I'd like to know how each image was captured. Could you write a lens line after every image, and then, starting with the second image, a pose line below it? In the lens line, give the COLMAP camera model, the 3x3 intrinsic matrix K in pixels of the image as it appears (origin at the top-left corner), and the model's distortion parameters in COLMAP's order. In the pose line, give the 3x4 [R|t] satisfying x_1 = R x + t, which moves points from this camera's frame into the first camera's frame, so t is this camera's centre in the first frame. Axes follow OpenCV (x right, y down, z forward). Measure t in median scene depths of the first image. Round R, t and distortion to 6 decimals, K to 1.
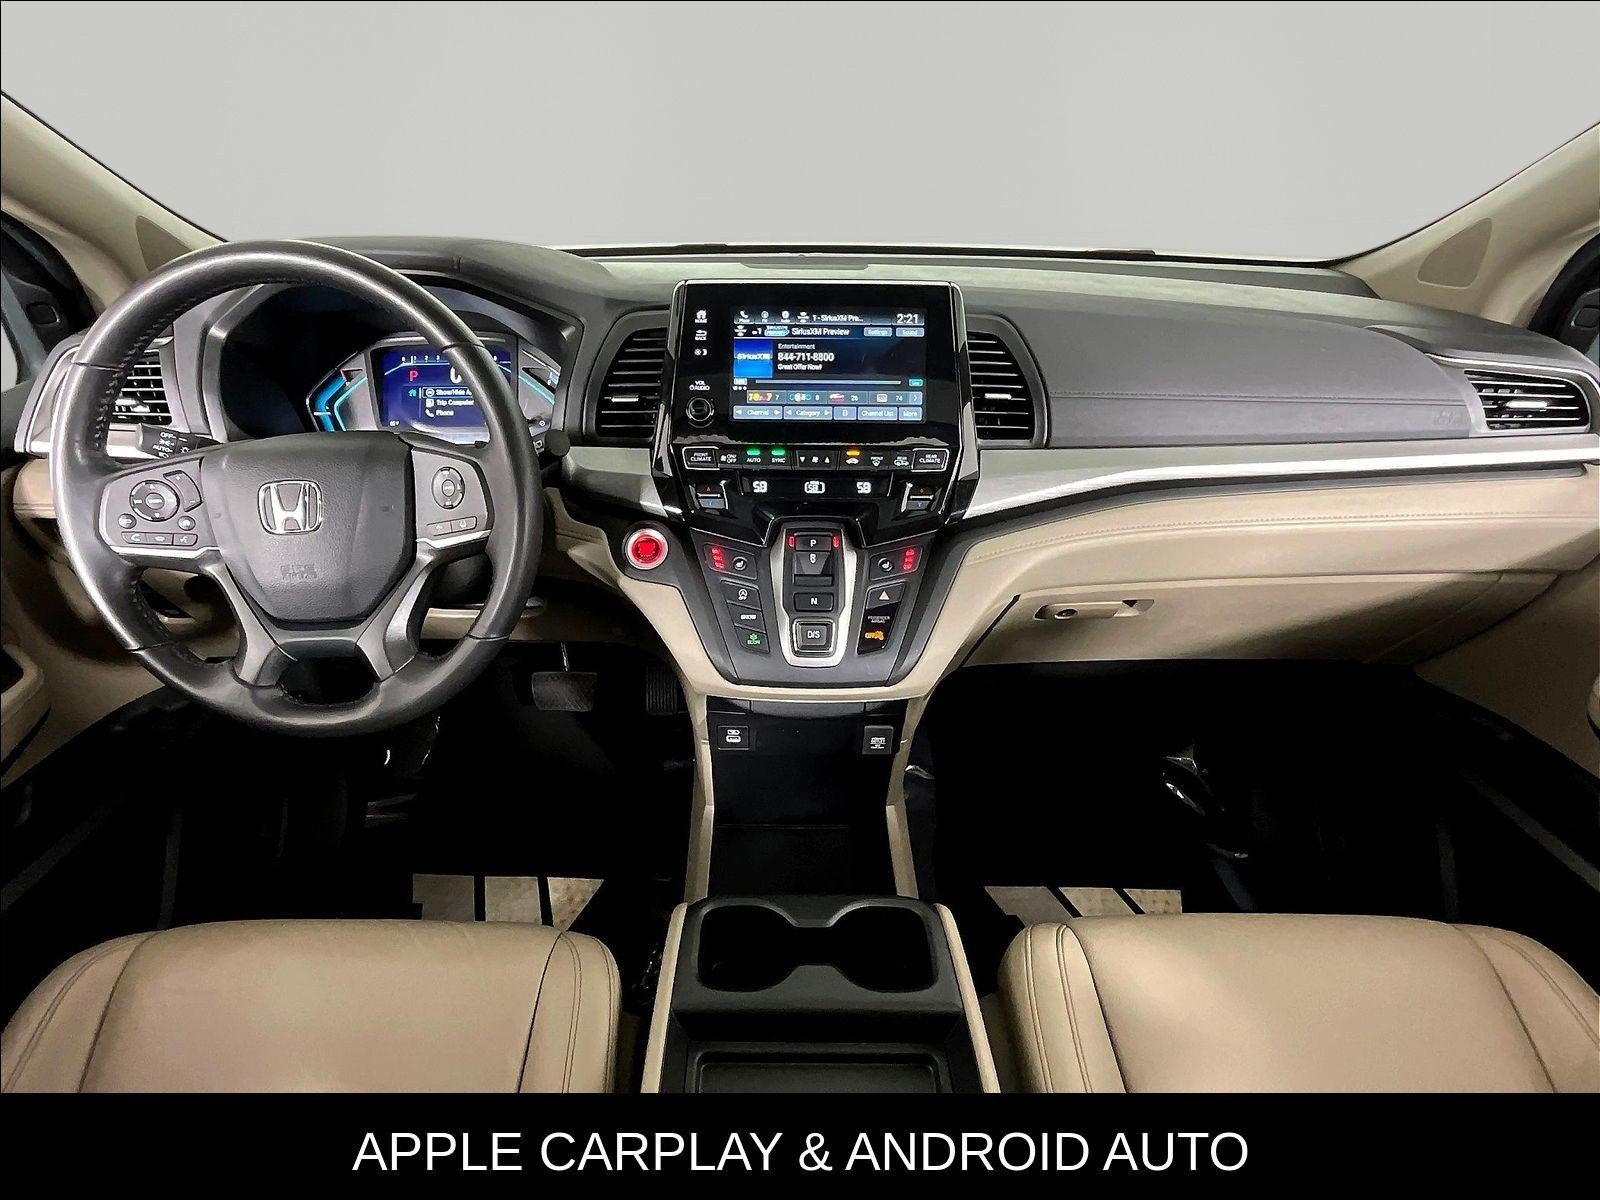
lens RADIAL K [[790.2, 0, 759.9], [0, 790.2, 664.2], [0, 0, 1]] dist [-0.005027, 0.000397]
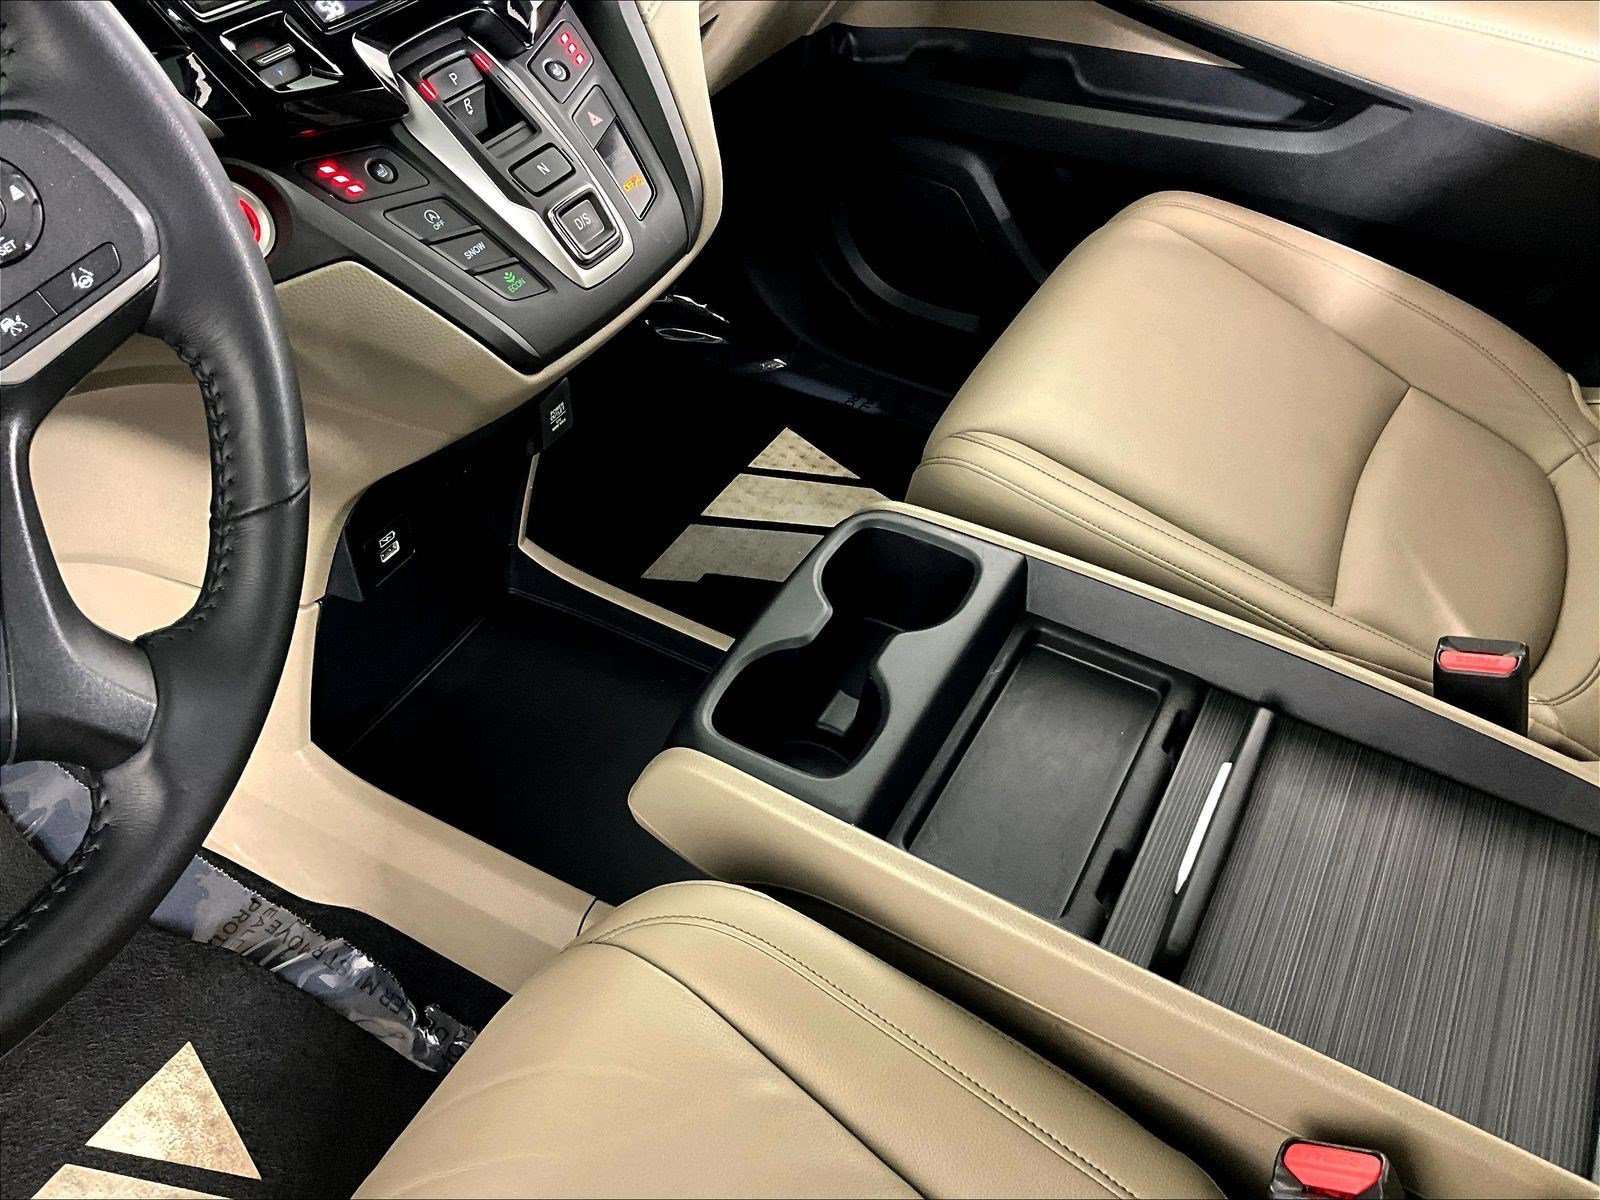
lens RADIAL K [[1342.9, 0, 799.0], [0, 1342.9, 609.4], [0, 0, 1]] dist [0.065520, -0.147872]
pose [[0.471350, -0.604589, 0.642107, -0.632667], [0.473077, 0.787774, 0.394474, -0.123812], [-0.744330, 0.117831, 0.657335, 0.278343]]
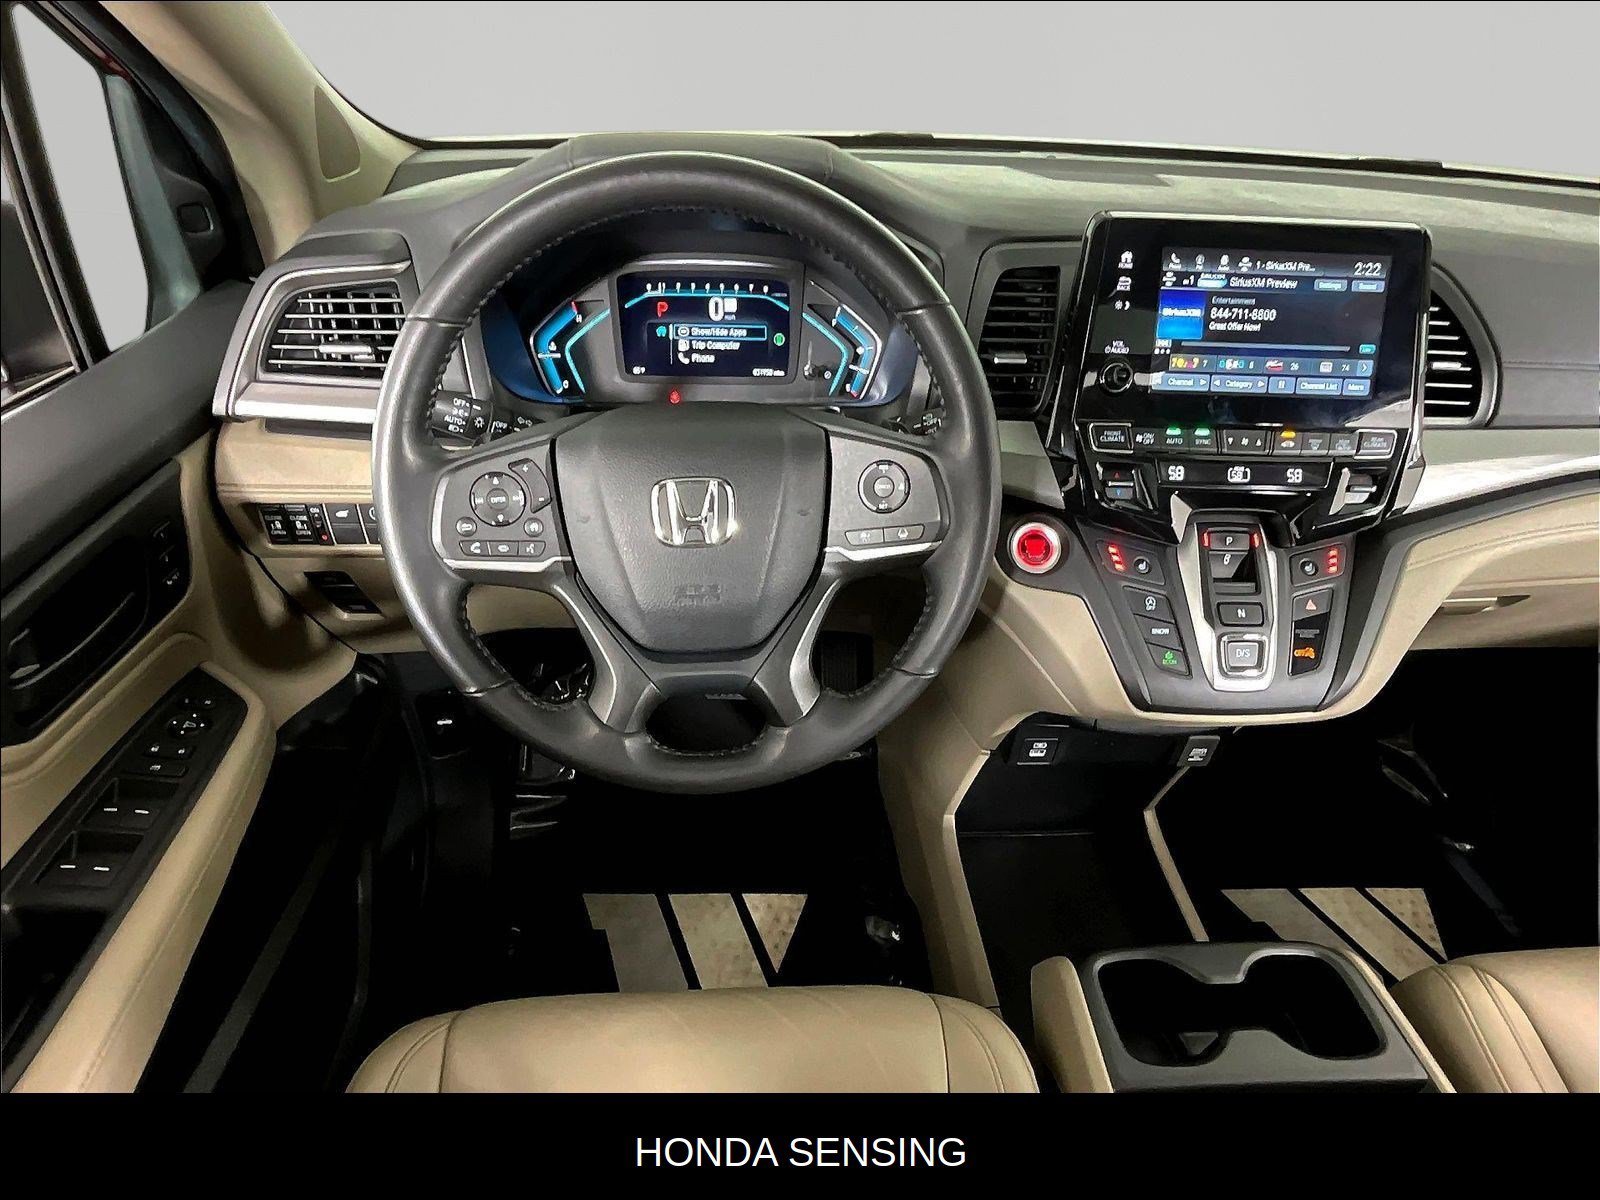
lens RADIAL K [[876.8, 0, 780.3], [0, 876.8, 678.4], [0, 0, 1]] dist [-0.007298, 0.002540]
pose [[0.997046, -0.009802, 0.076182, -0.491084], [0.002247, 0.995123, 0.098619, -0.102483], [-0.076777, -0.098157, 0.992205, 0.097584]]
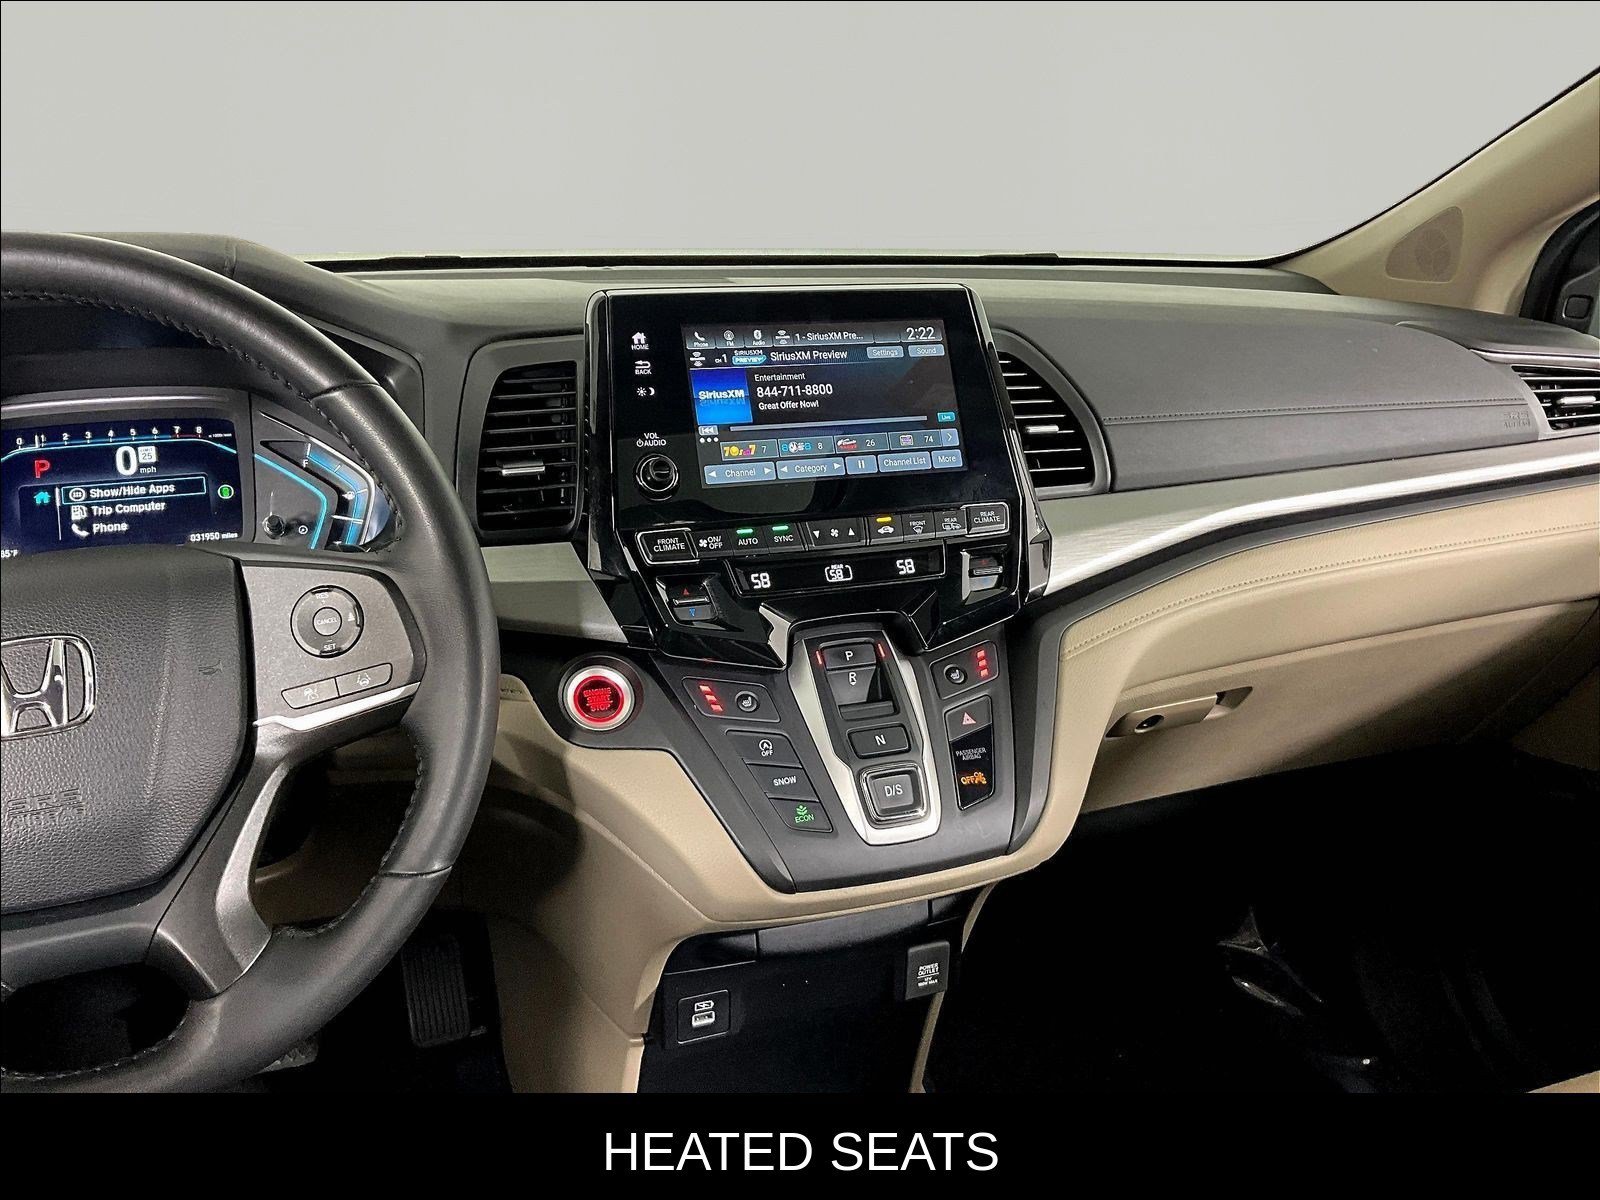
lens RADIAL K [[1345.2, 0, 804.2], [0, 1345.2, 596.3], [0, 0, 1]] dist [0.087271, -0.191510]
pose [[0.928809, -0.103674, 0.355760, -0.364251], [0.189453, 0.957960, -0.215454, 0.032756], [-0.318467, 0.267516, 0.909403, -0.013386]]
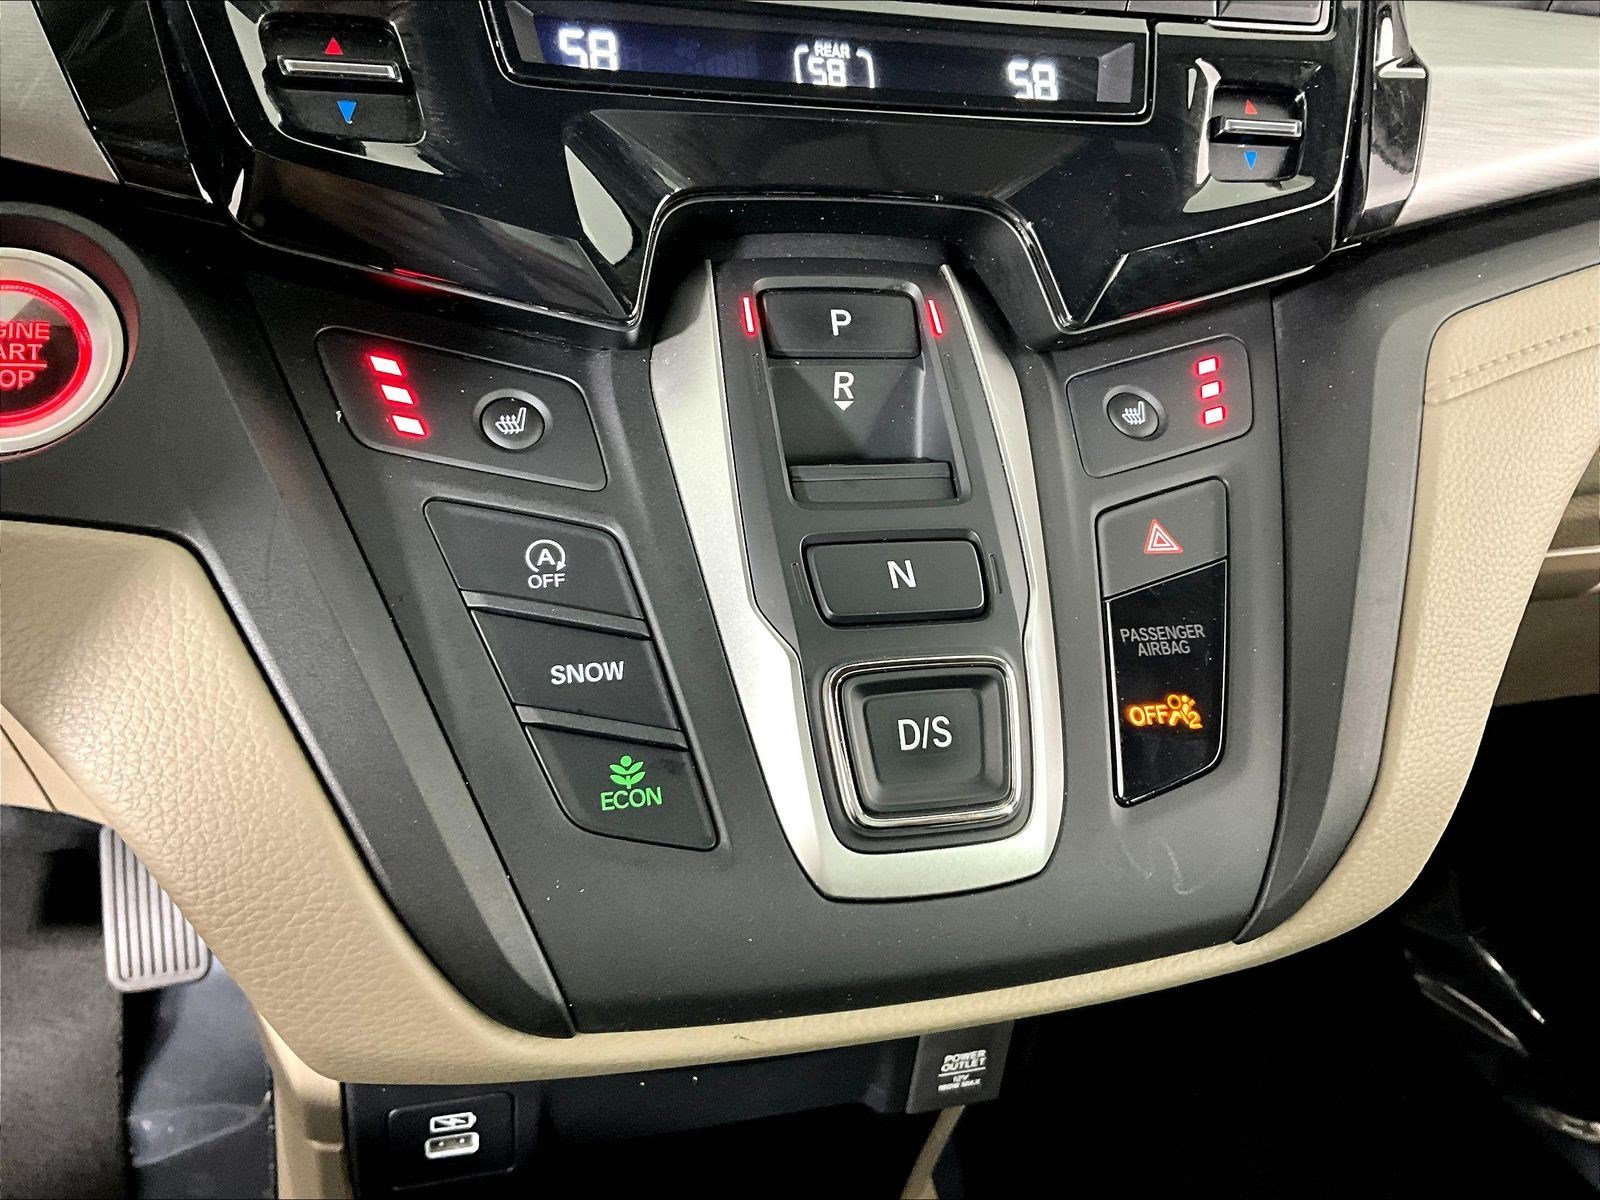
lens RADIAL K [[1342.9, 0, 799.0], [0, 1342.9, 609.4], [0, 0, 1]] dist [0.065520, -0.147872]
pose [[0.951669, -0.060125, 0.301182, -0.064943], [0.088506, 0.992737, -0.081480, -0.043078], [-0.294096, 0.104198, 0.950079, 0.660338]]
